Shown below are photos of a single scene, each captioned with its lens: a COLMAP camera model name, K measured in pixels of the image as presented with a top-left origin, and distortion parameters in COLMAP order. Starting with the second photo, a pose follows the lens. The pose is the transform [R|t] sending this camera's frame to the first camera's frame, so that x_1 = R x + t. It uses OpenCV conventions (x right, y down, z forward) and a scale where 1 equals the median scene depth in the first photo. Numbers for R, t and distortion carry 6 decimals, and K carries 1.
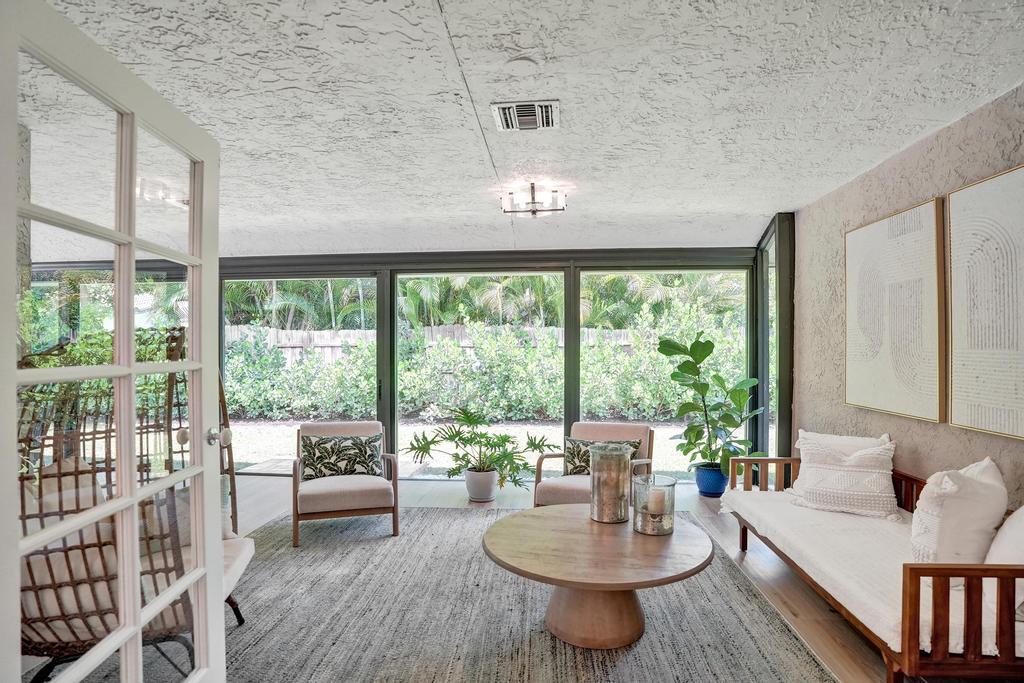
lens RADIAL K [[533.0, 0, 516.4], [0, 533.0, 344.8], [0, 0, 1]] dist [-0.059537, 0.030435]
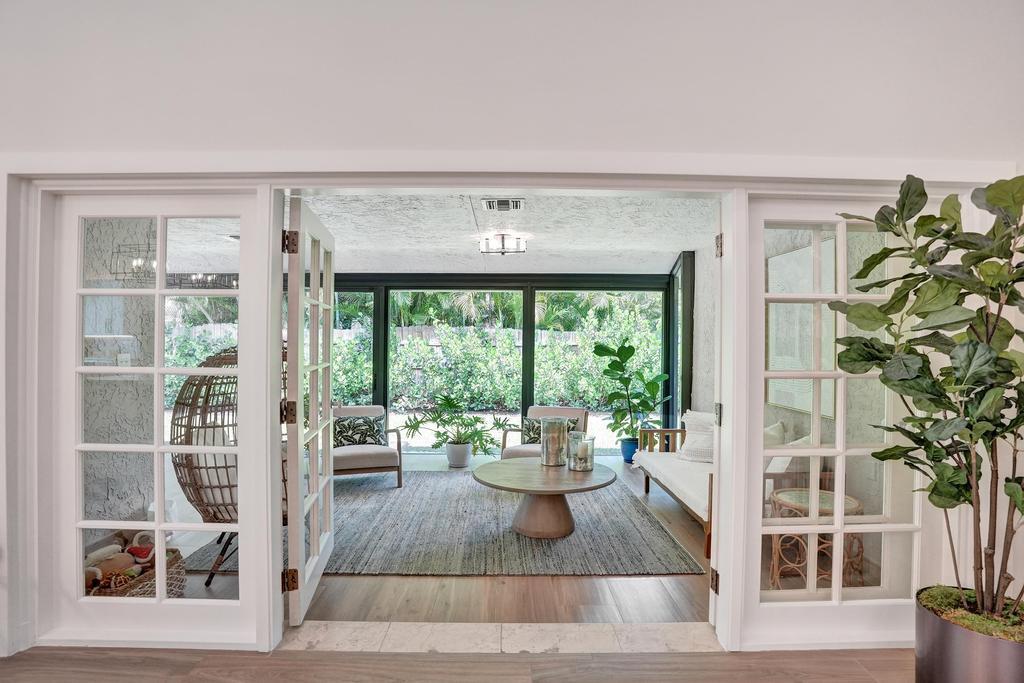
lens RADIAL K [[533.0, 0, 516.4], [0, 533.0, 344.8], [0, 0, 1]] dist [-0.059537, 0.030435]
pose [[0.996158, 0.009568, 0.087051, -0.040341], [-0.010188, 0.999926, 0.006674, -0.015854], [-0.086981, -0.007535, 0.996182, -0.306601]]
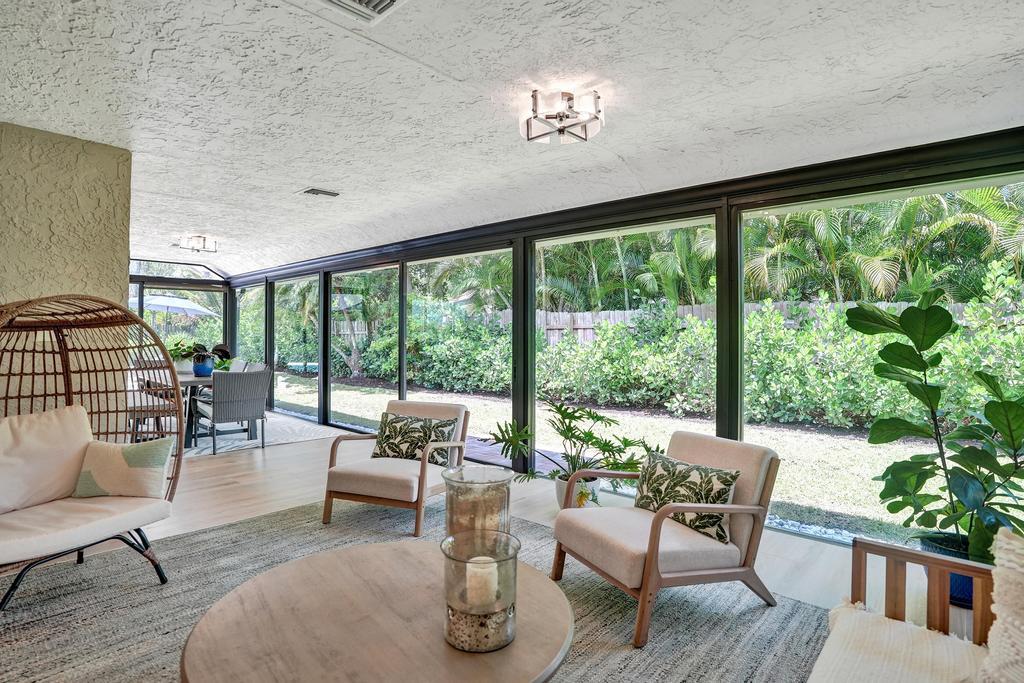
lens RADIAL K [[539.1, 0, 512.6], [0, 539.1, 321.7], [0, 0, 1]] dist [-0.041936, 0.001002]
pose [[0.789380, -0.008258, -0.613850, 0.343029], [-0.001742, 0.999875, -0.015692, 0.016745], [0.613903, 0.013456, 0.789267, 0.309484]]
